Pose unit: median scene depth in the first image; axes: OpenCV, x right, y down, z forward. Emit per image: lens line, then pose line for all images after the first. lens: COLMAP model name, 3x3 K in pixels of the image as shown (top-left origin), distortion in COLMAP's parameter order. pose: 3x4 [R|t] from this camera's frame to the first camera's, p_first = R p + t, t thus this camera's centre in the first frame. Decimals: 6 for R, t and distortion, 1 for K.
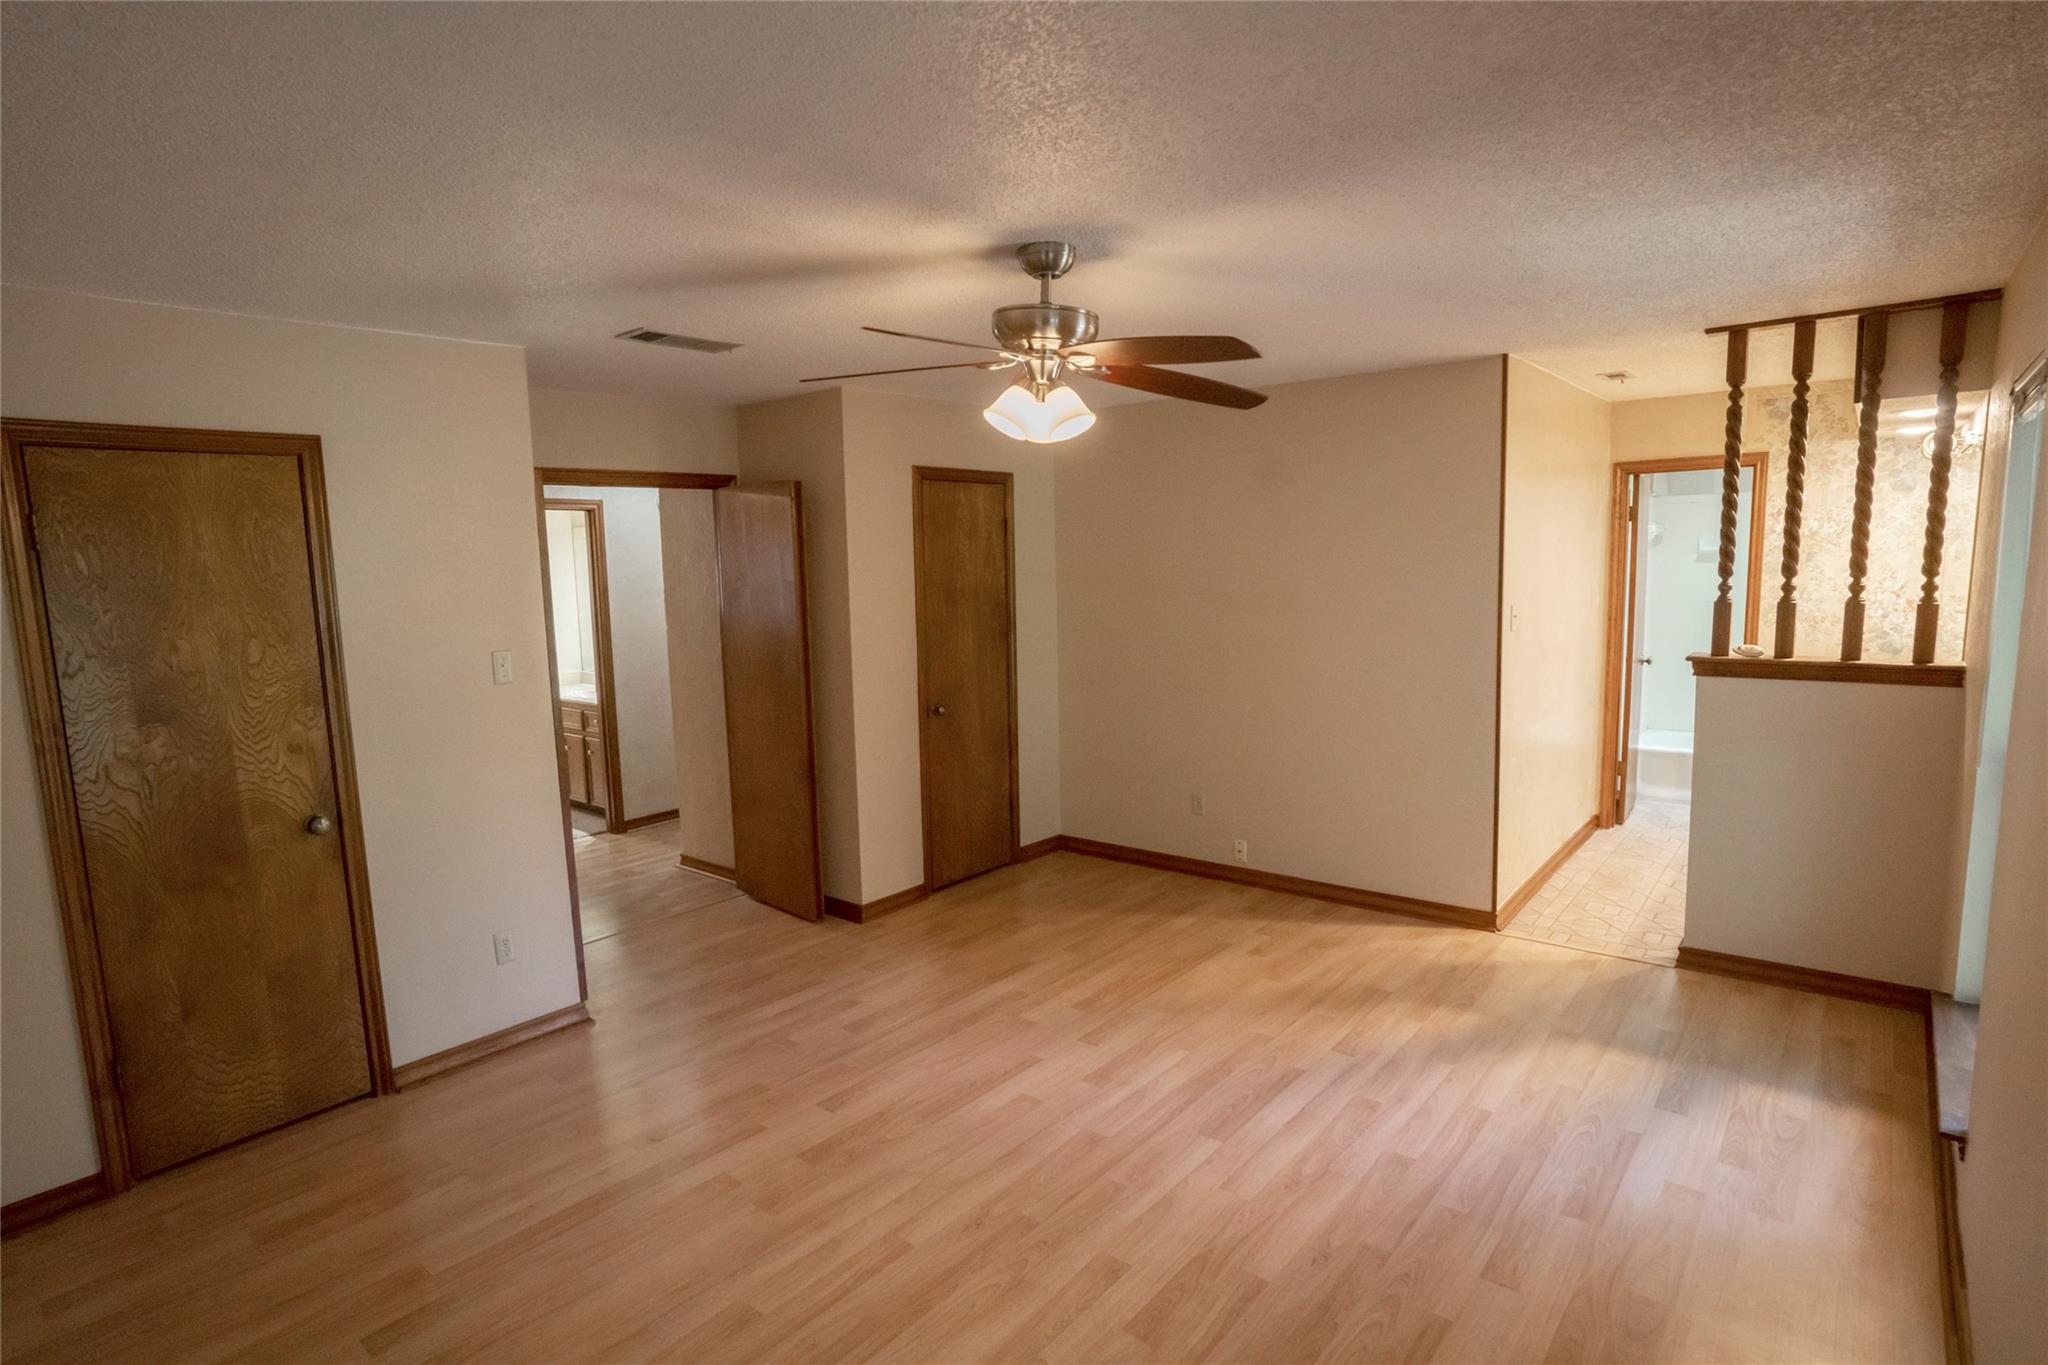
lens RADIAL K [[1054.2, 0, 1020.3], [0, 1054.2, 681.9], [0, 0, 1]] dist [-0.076418, 0.041515]
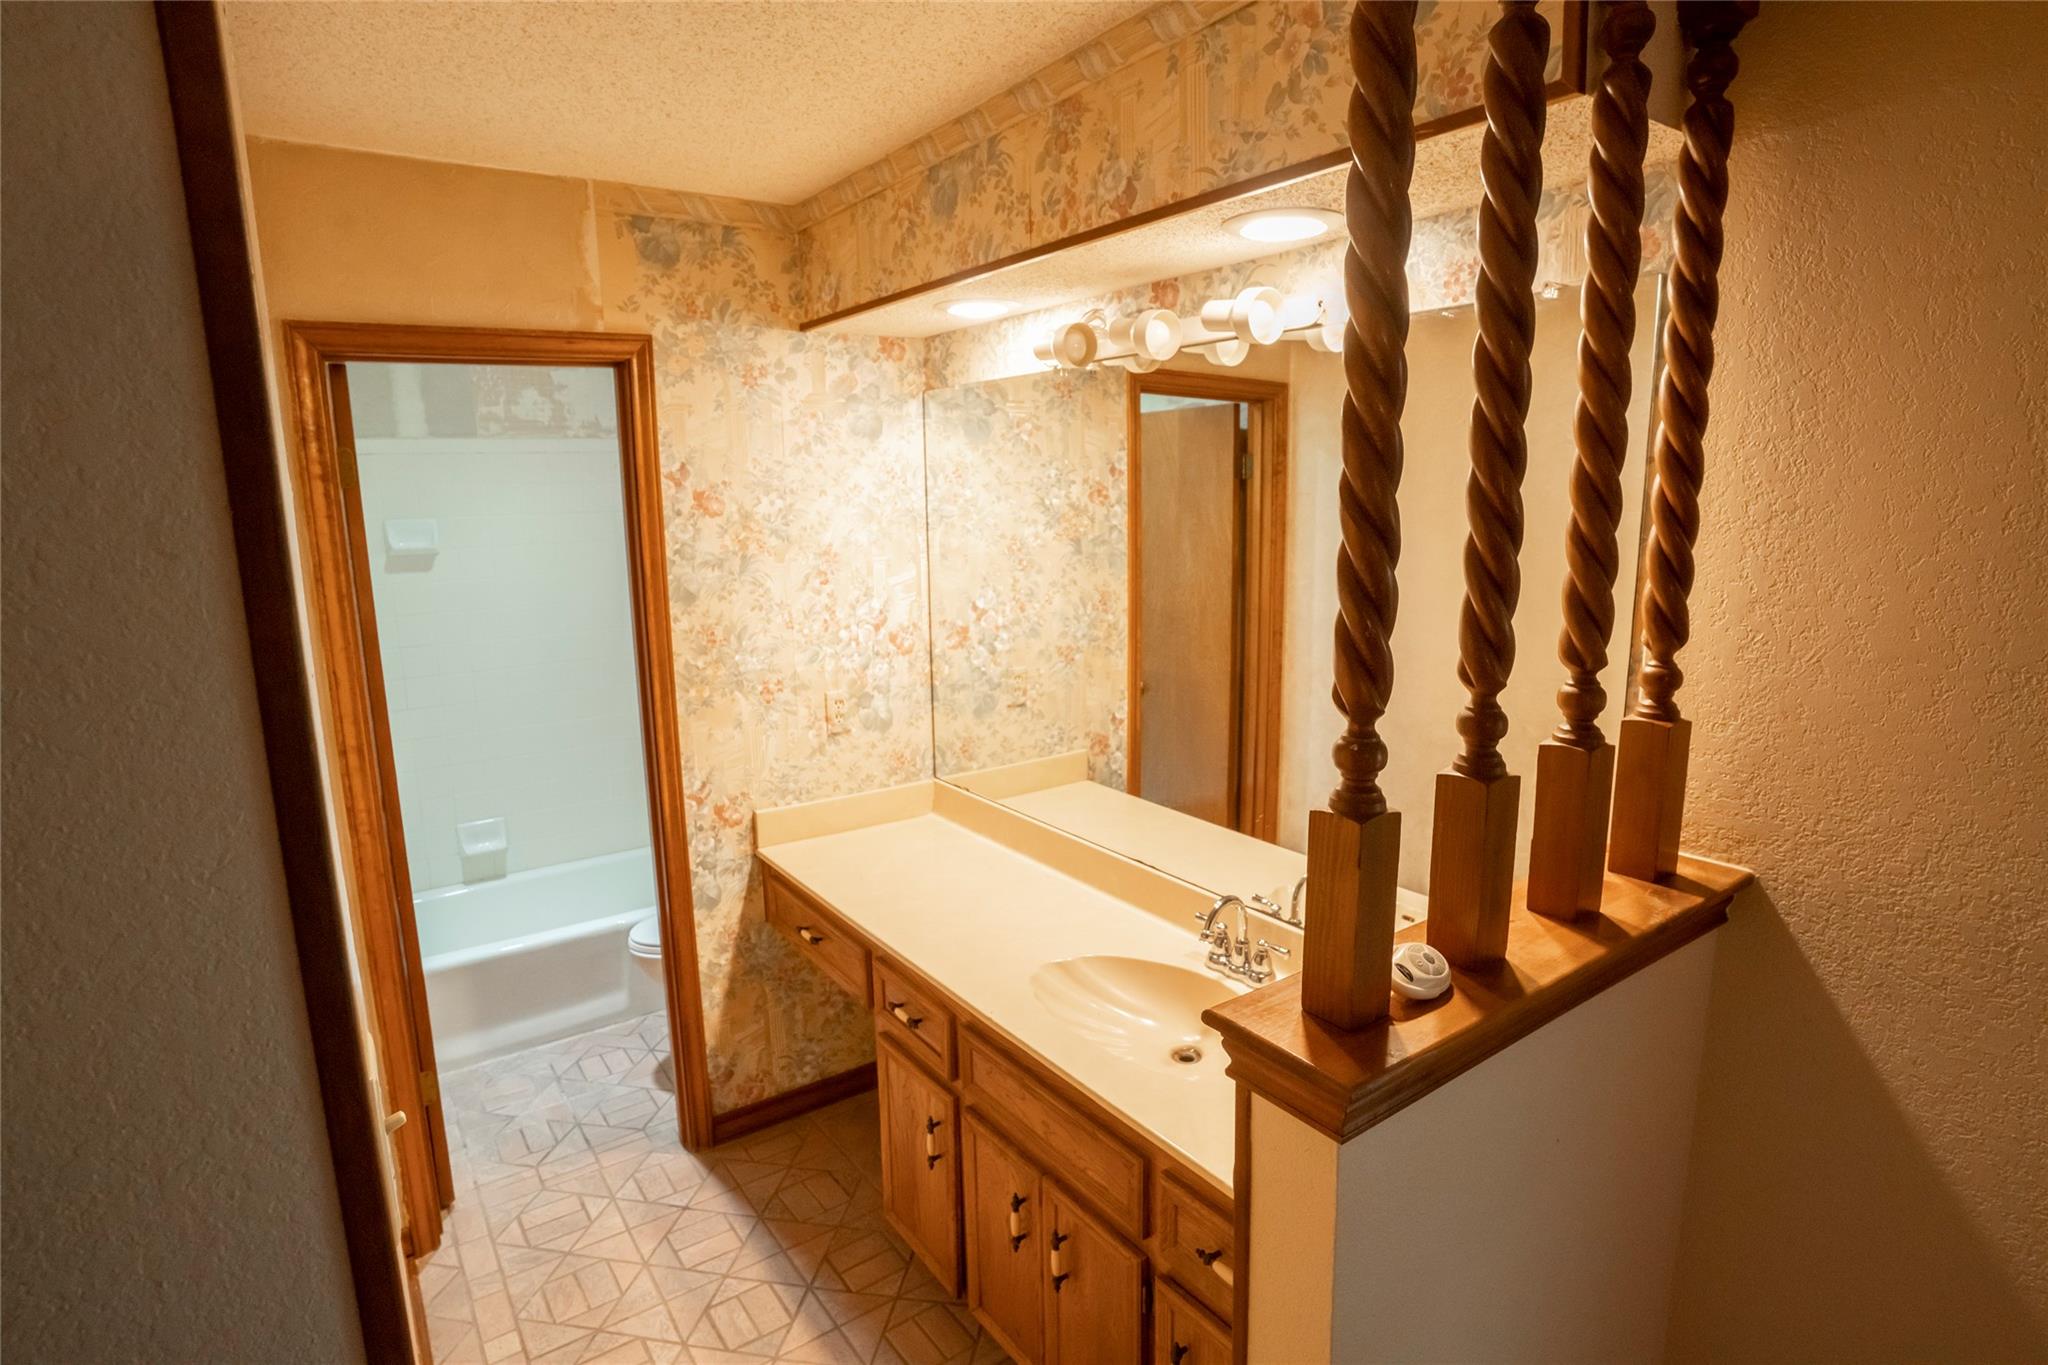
lens RADIAL K [[1066.9, 0, 1017.4], [0, 1066.9, 689.1], [0, 0, 1]] dist [-0.076907, 0.046867]
pose [[0.263058, -0.154969, 0.952252, 0.470741], [0.131372, 0.983576, 0.123775, -0.164000], [-0.955794, 0.092539, 0.279096, 1.109192]]
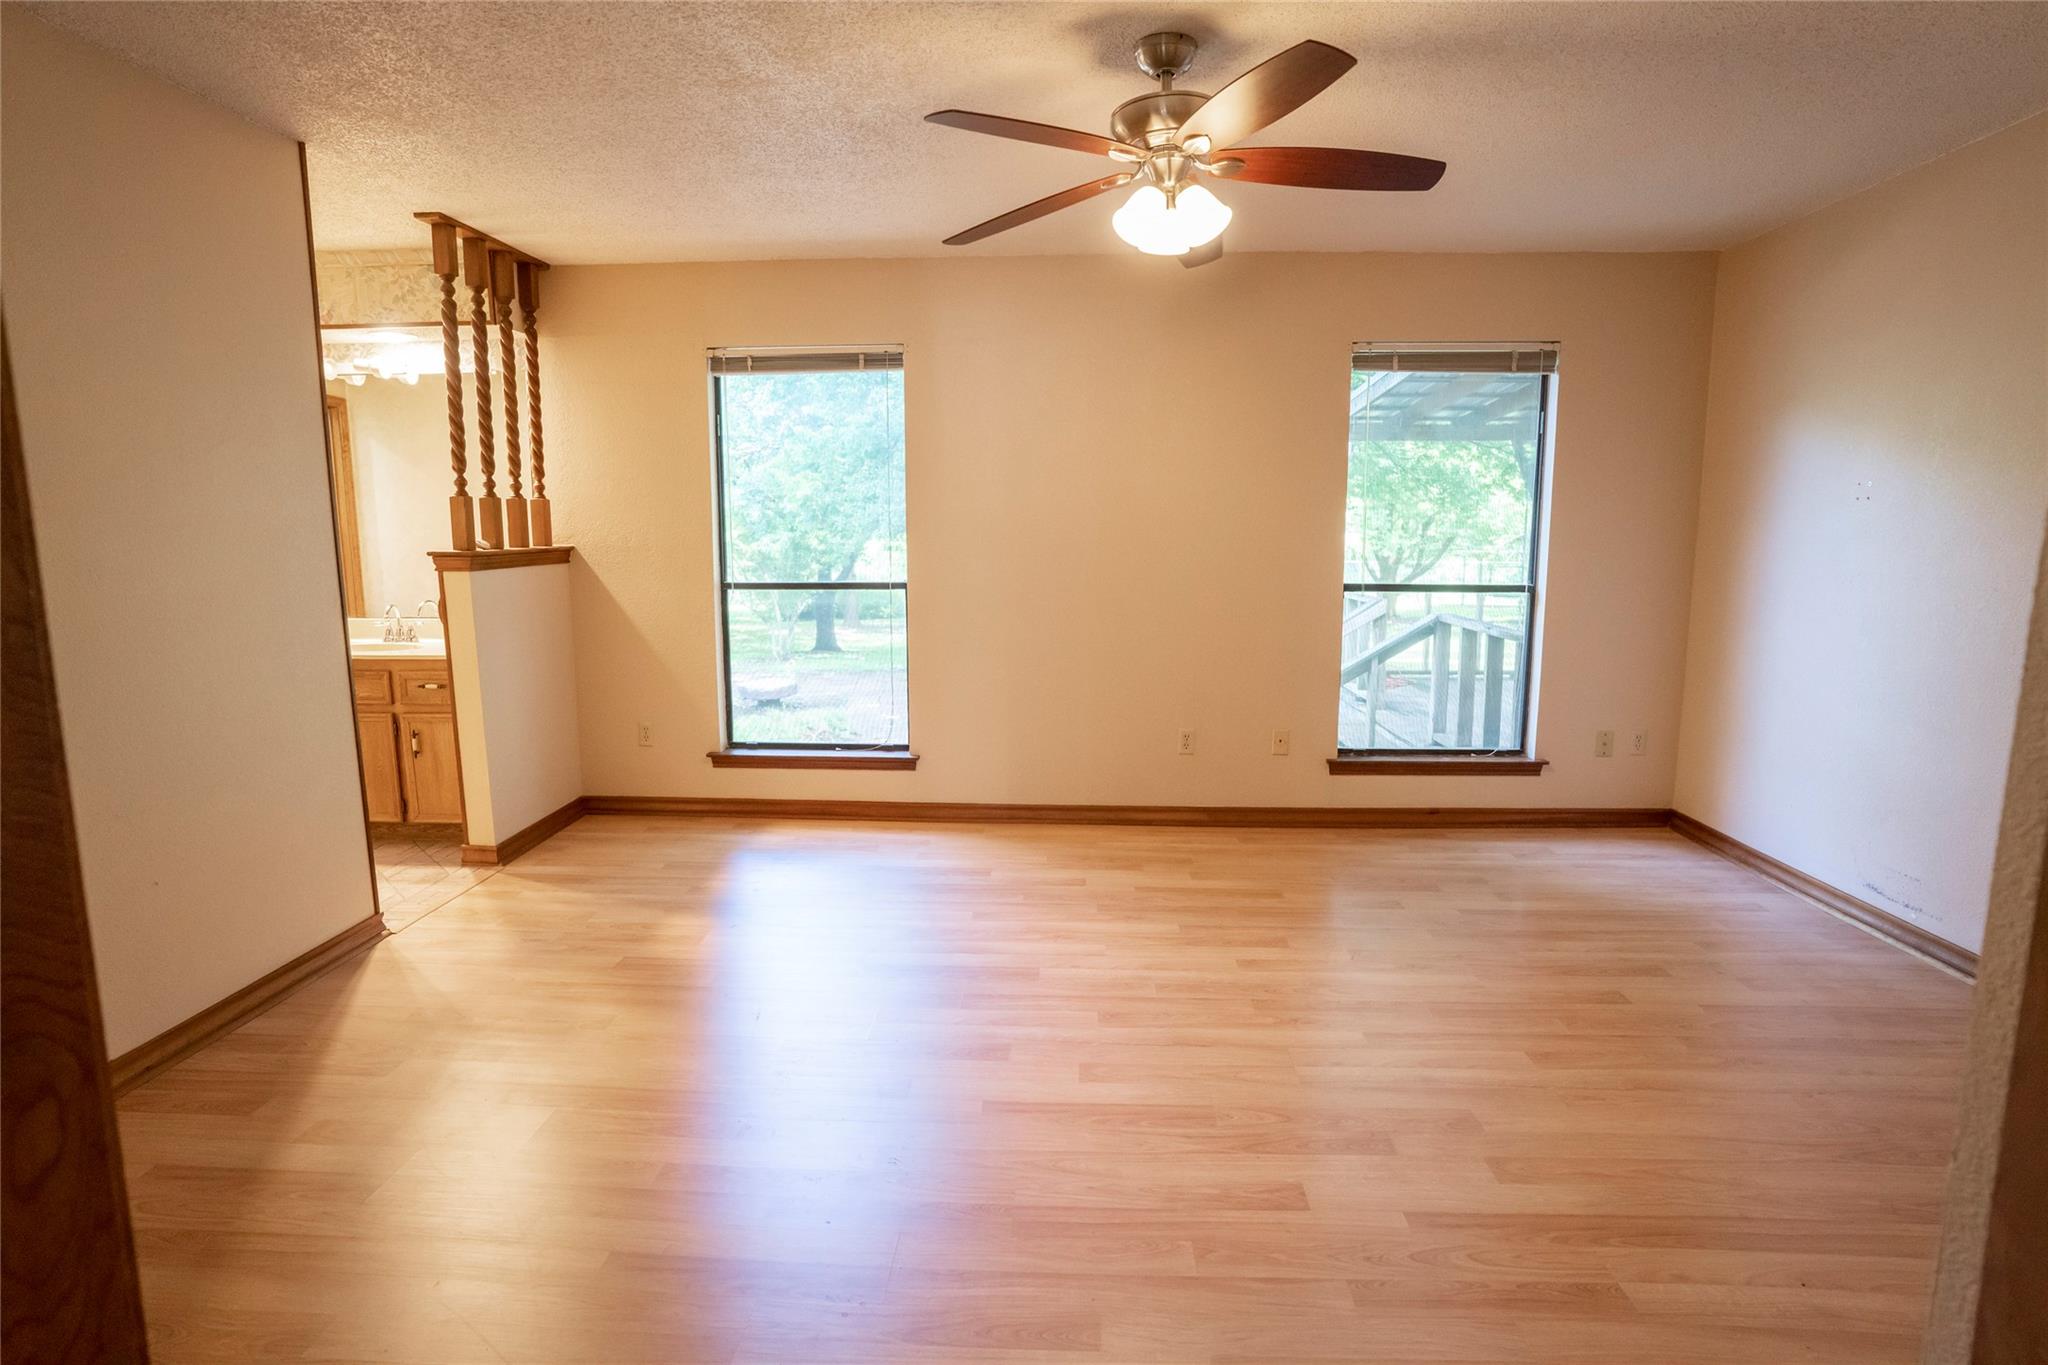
lens RADIAL K [[1054.2, 0, 1020.3], [0, 1054.2, 681.9], [0, 0, 1]] dist [-0.076418, 0.041515]
pose [[-0.598912, -0.087543, 0.796016, -0.510789], [0.118705, 0.973321, 0.196354, -0.038599], [-0.791968, 0.212089, -0.572542, 1.307068]]
